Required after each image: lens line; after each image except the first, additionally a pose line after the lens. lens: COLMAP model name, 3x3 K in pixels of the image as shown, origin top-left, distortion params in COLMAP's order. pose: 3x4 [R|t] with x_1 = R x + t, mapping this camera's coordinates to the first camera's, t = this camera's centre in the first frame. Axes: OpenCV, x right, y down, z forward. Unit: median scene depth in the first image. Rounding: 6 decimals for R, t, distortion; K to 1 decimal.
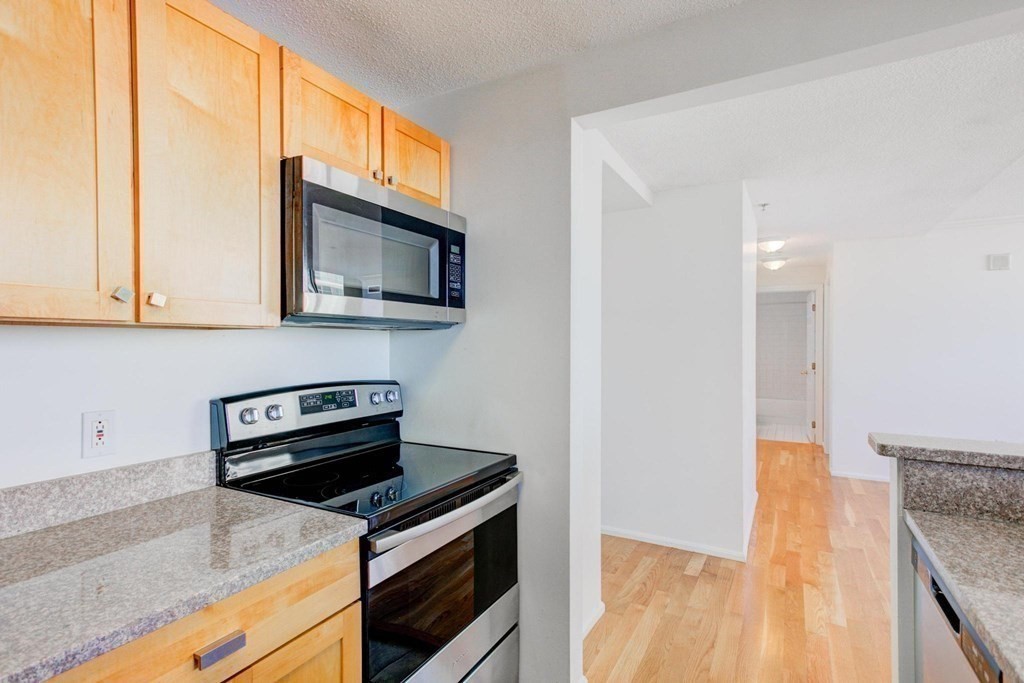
lens RADIAL K [[506.1, 0, 512.4], [0, 506.1, 346.9], [0, 0, 1]] dist [0.003789, 0.000515]
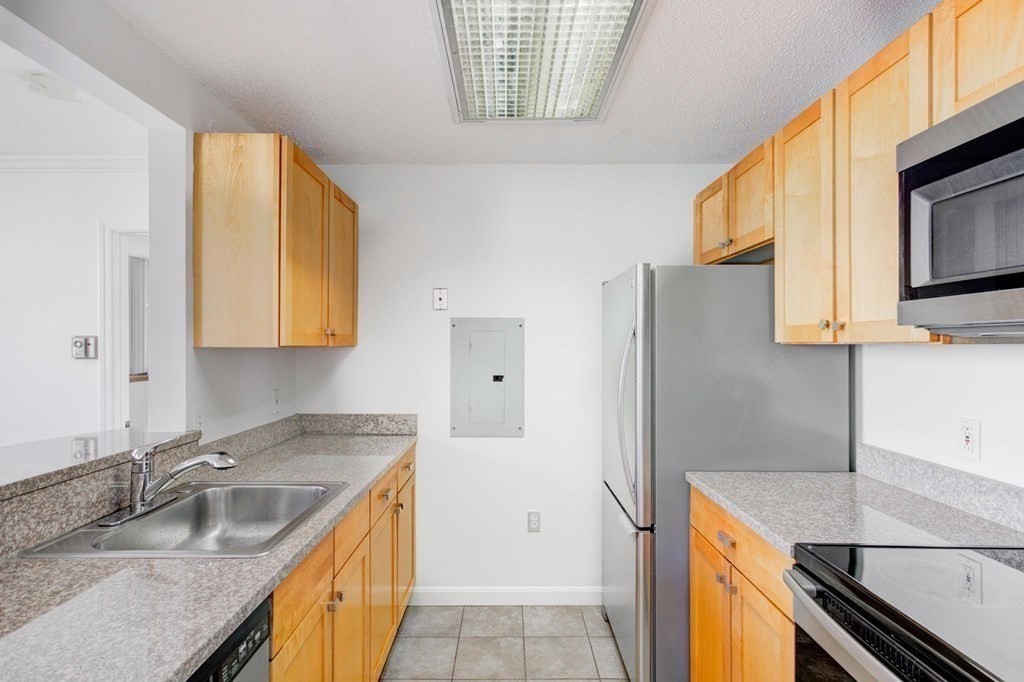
lens RADIAL K [[520.5, 0, 498.2], [0, 520.5, 343.7], [0, 0, 1]] dist [0.000960, 0.002818]
pose [[-0.875358, 0.000143, -0.483475, 0.441666], [-0.001480, 0.999994, 0.002977, -0.027437], [0.483473, 0.003322, -0.875353, 1.034188]]
